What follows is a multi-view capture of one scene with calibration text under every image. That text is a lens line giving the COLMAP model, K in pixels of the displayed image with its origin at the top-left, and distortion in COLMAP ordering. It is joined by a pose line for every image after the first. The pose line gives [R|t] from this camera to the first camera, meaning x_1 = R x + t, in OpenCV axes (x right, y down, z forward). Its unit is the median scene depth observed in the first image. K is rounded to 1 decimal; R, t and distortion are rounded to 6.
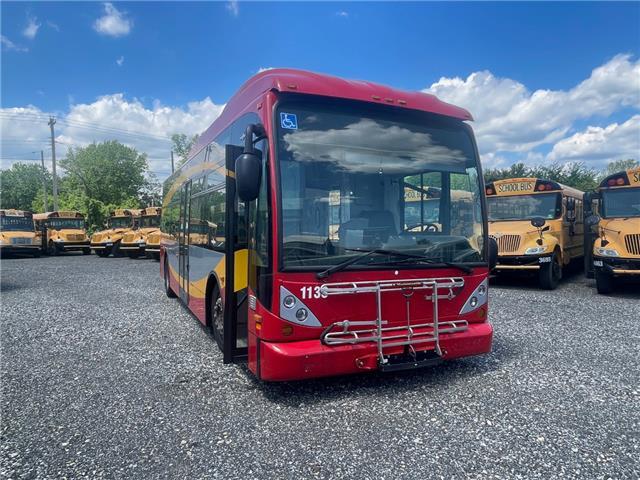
lens RADIAL K [[438.4, 0, 320.0], [0, 438.4, 240.0], [0, 0, 1]] dist [-0.005615, -0.005953]
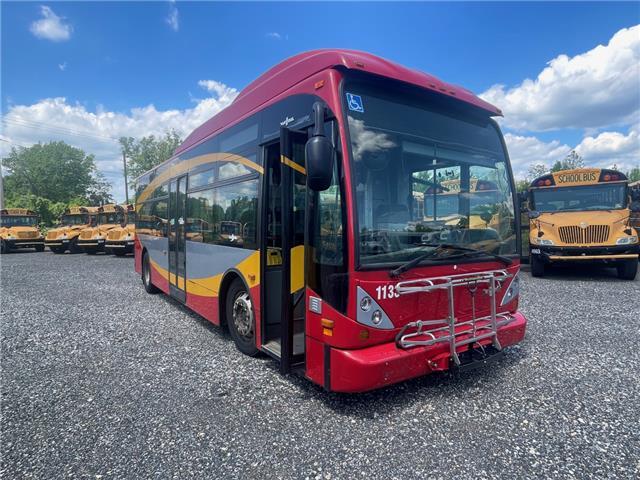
lens RADIAL K [[377.3, 0, 320.0], [0, 377.3, 240.0], [0, 0, 1]] dist [-0.009335, 0.003378]
pose [[0.985926, -0.014497, 0.166551, -0.256913], [0.011790, 0.999782, 0.017234, -0.003124], [-0.166765, -0.015028, 0.985882, 0.227713]]
